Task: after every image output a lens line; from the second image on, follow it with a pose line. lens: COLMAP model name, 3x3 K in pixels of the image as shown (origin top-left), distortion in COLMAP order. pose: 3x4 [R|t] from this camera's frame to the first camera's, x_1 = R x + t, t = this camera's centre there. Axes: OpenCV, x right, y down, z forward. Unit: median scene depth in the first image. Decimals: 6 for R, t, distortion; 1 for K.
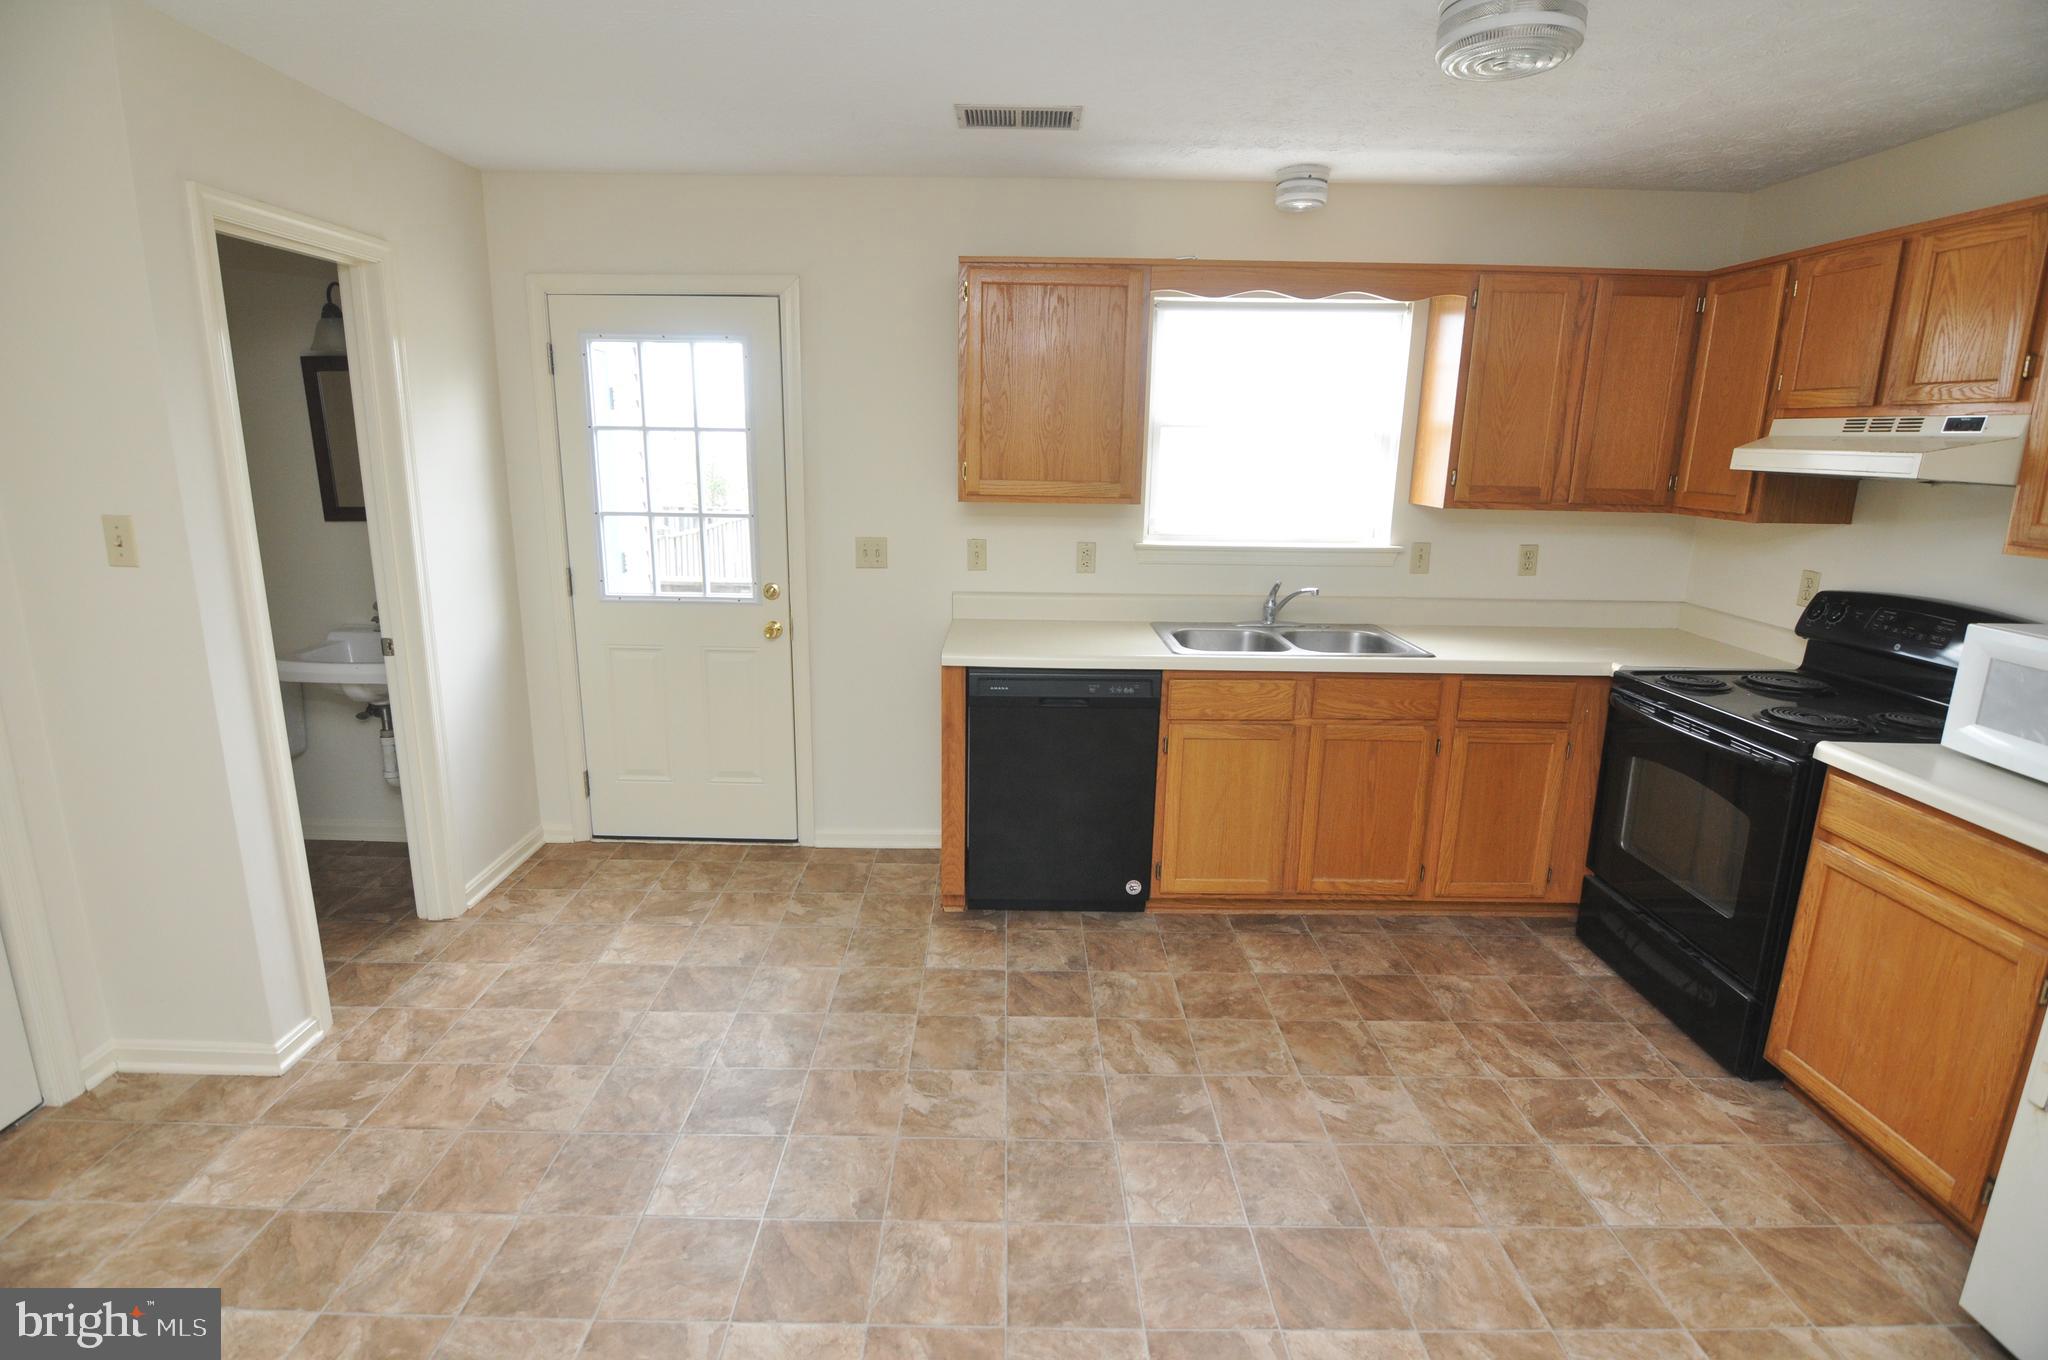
lens RADIAL K [[989.9, 0, 1007.7], [0, 989.9, 672.4], [0, 0, 1]] dist [-0.003911, -0.011723]
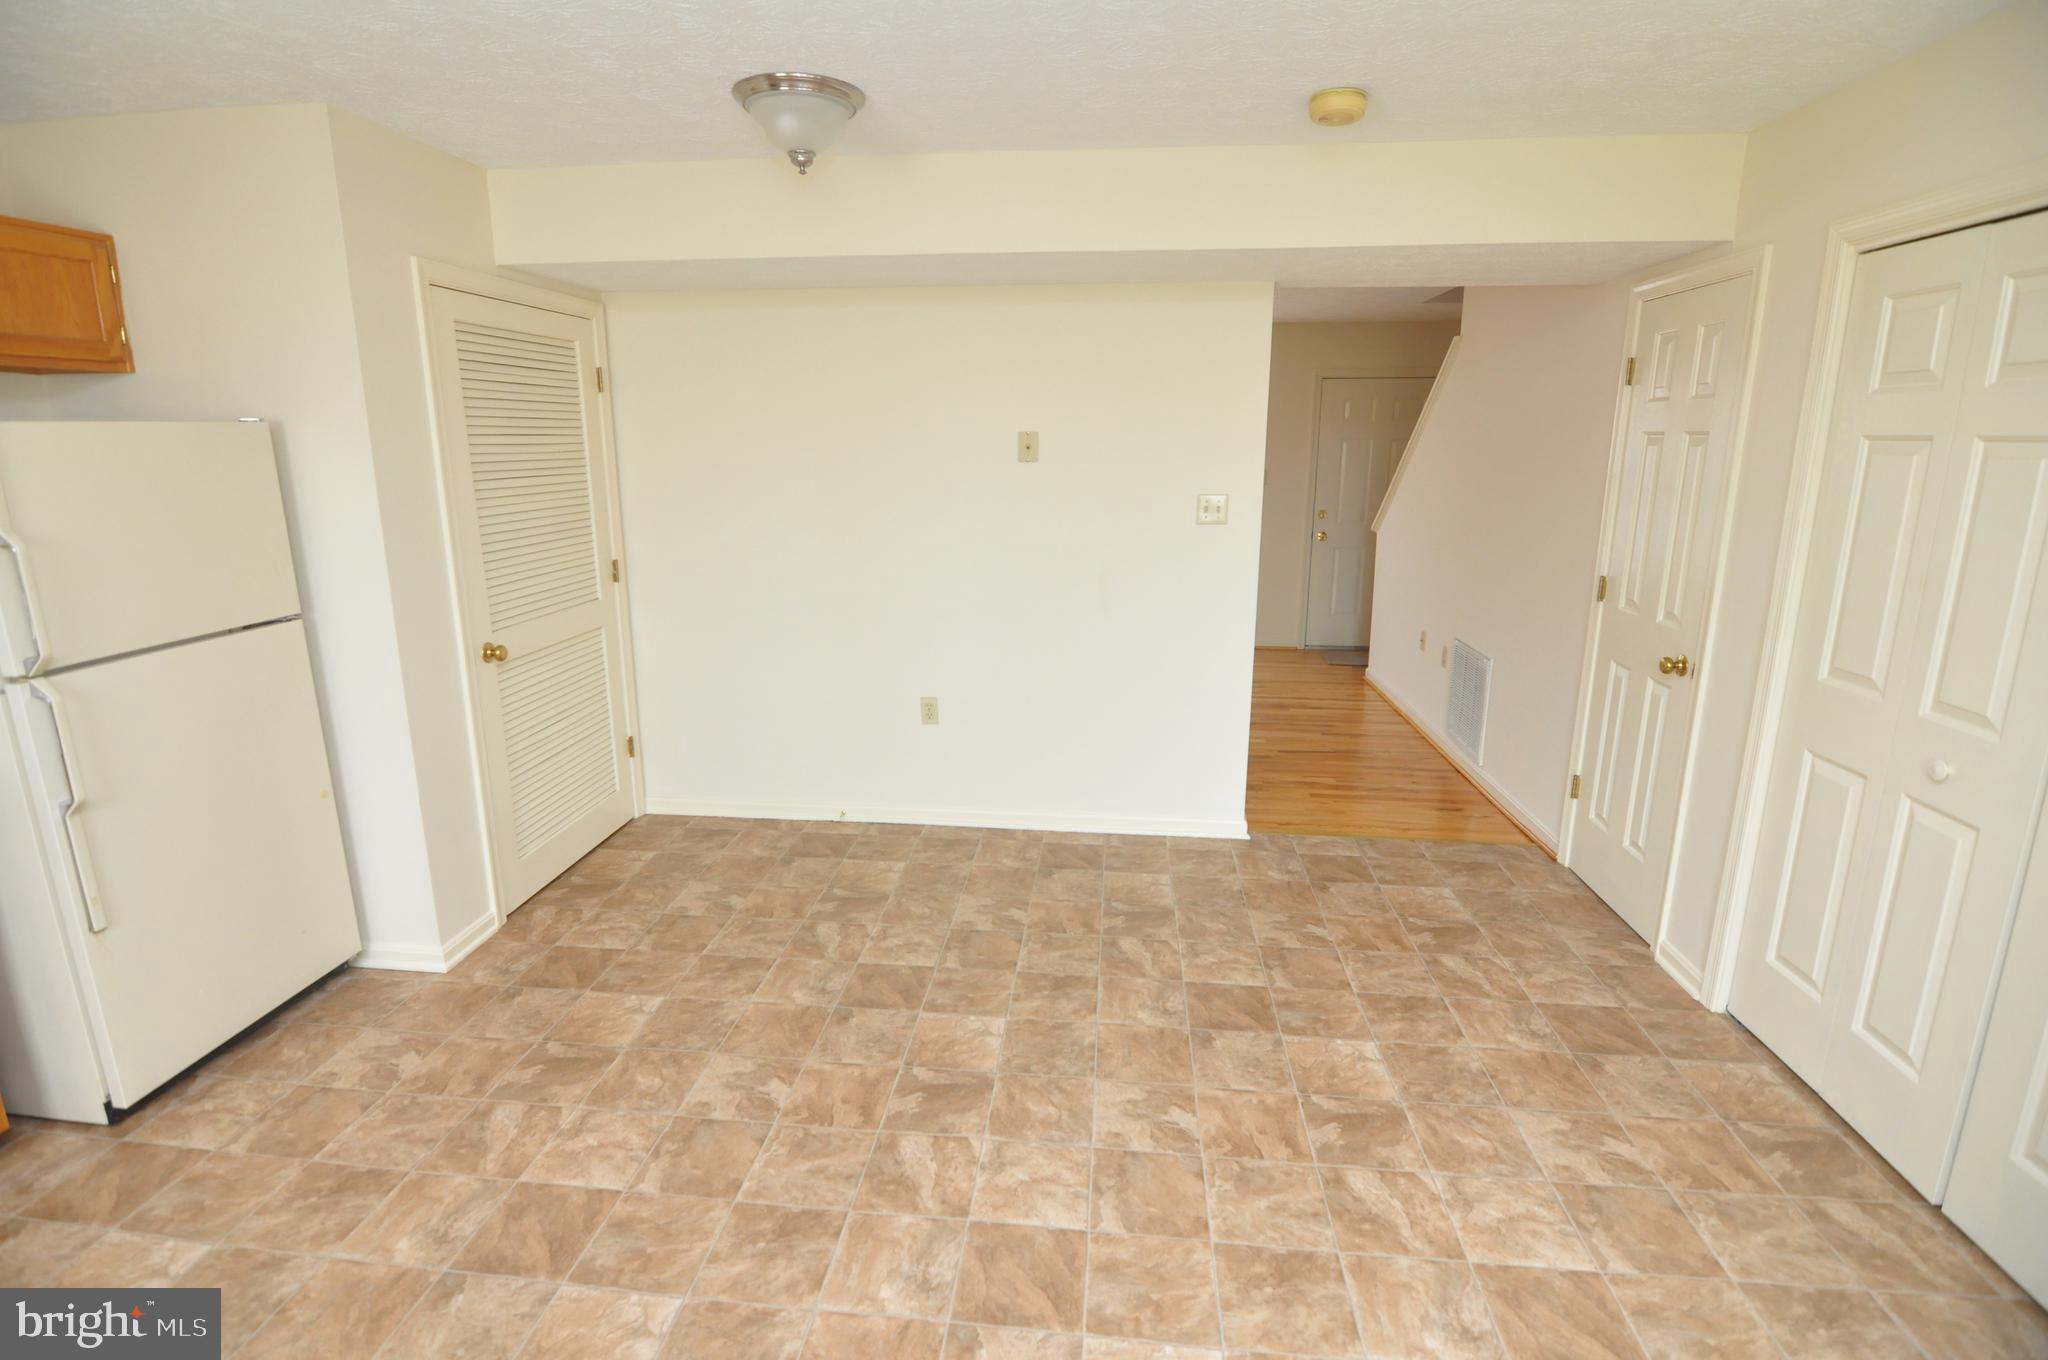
lens RADIAL K [[989.9, 0, 1011.1], [0, 989.9, 666.7], [0, 0, 1]] dist [-0.003911, -0.011723]
pose [[-0.993936, -0.038882, 0.102855, -0.176388], [0.010373, 0.898067, 0.439736, -0.259748], [-0.109468, 0.438136, -0.892218, 1.075137]]
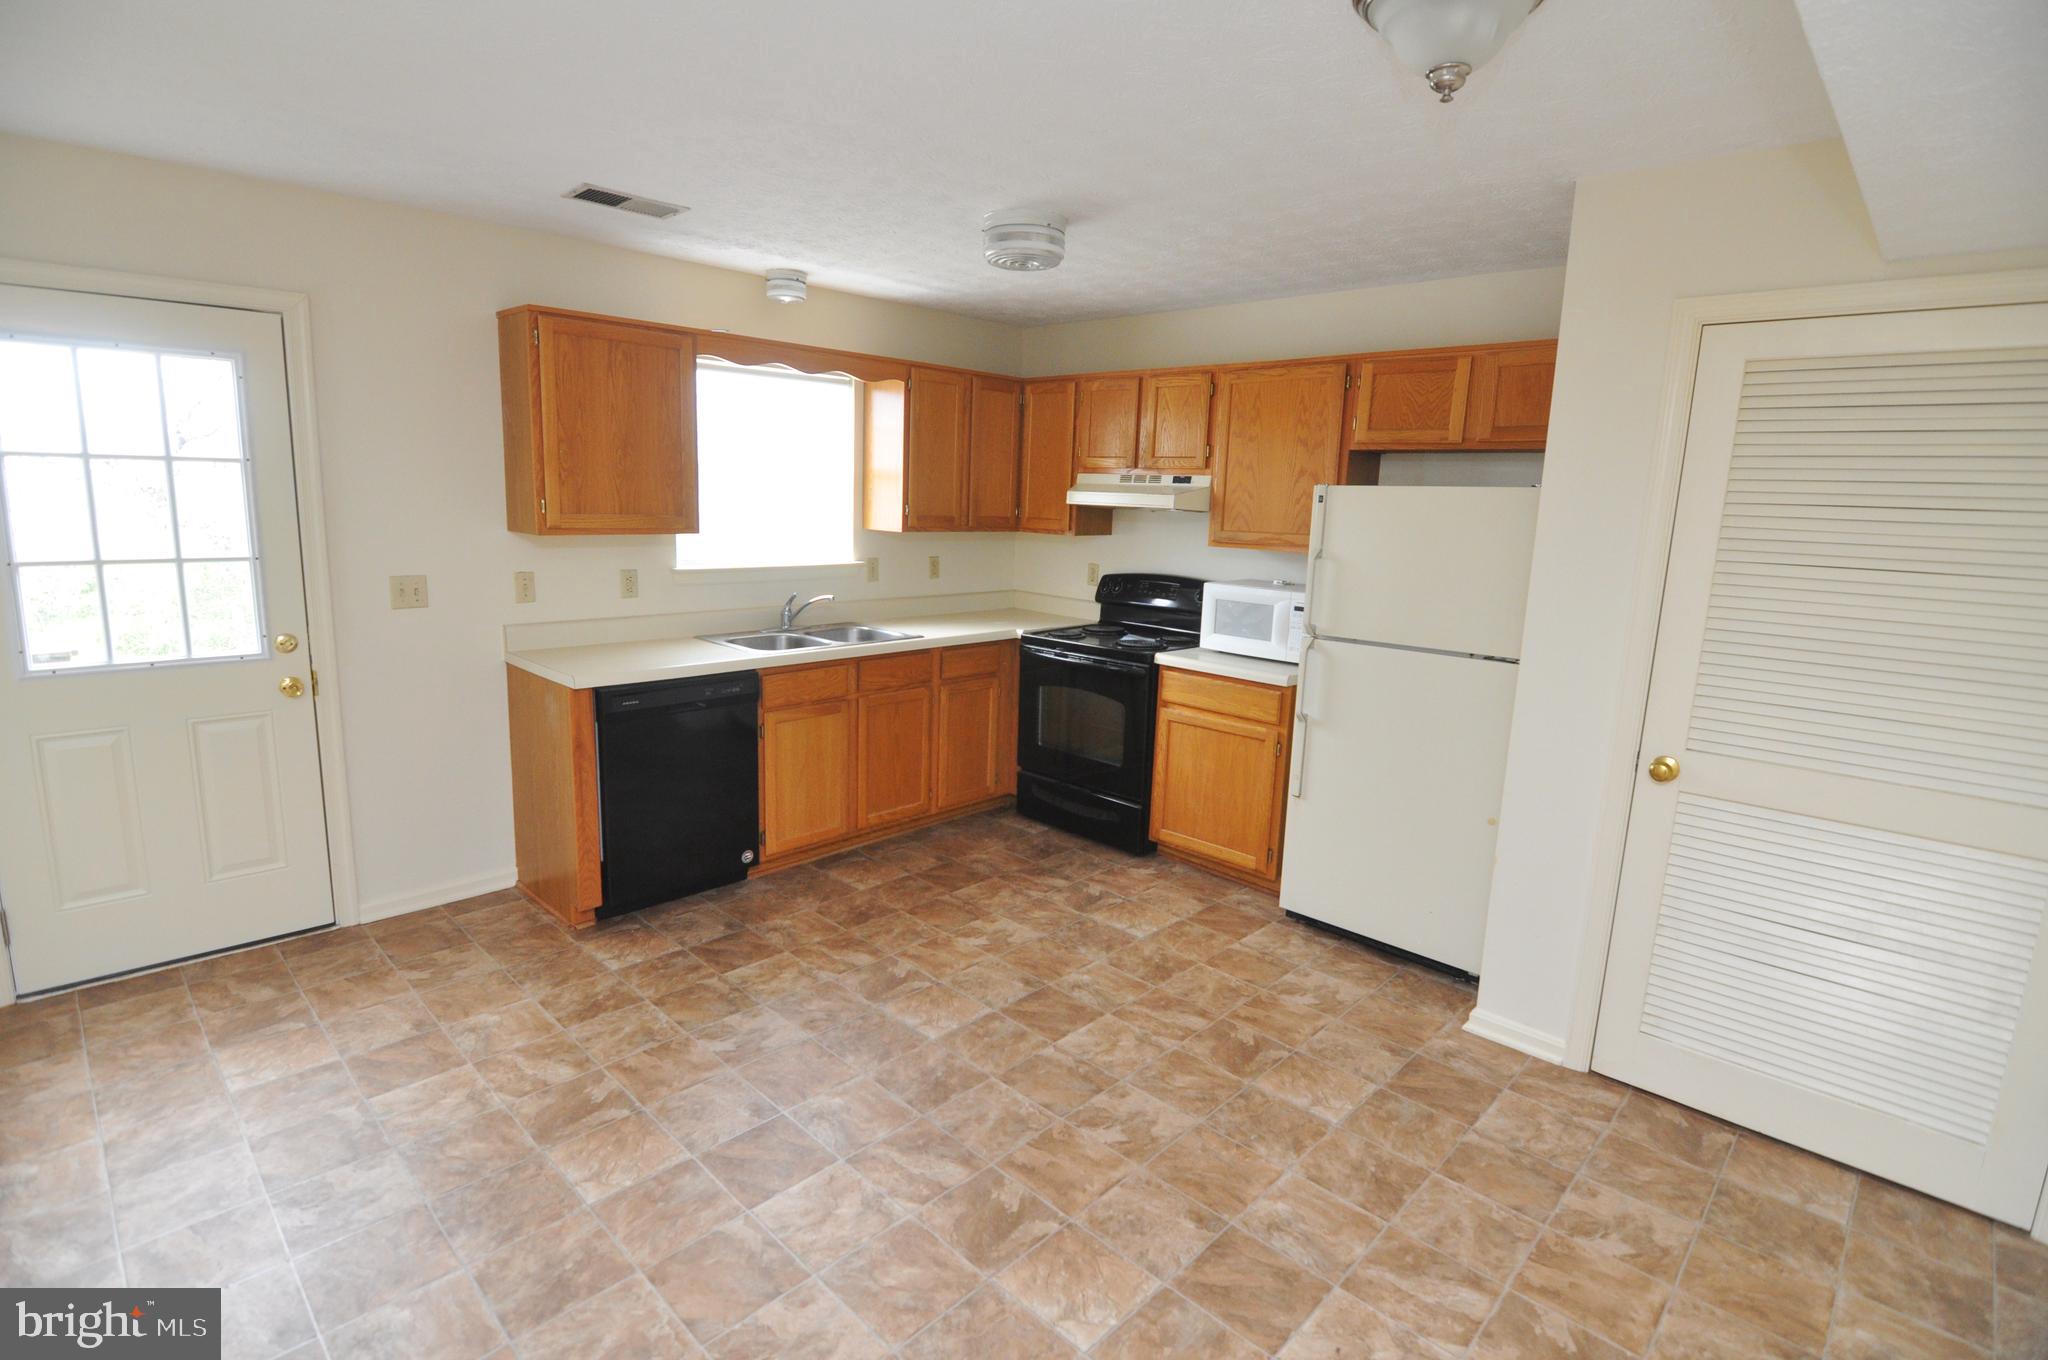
lens RADIAL K [[989.9, 0, 1008.3], [0, 989.9, 672.6], [0, 0, 1]] dist [-0.003911, -0.011723]
pose [[0.700553, -0.120765, 0.703307, -0.513412], [0.141470, 0.989518, 0.028994, 0.010991], [-0.699437, 0.079185, 0.710294, -0.082341]]
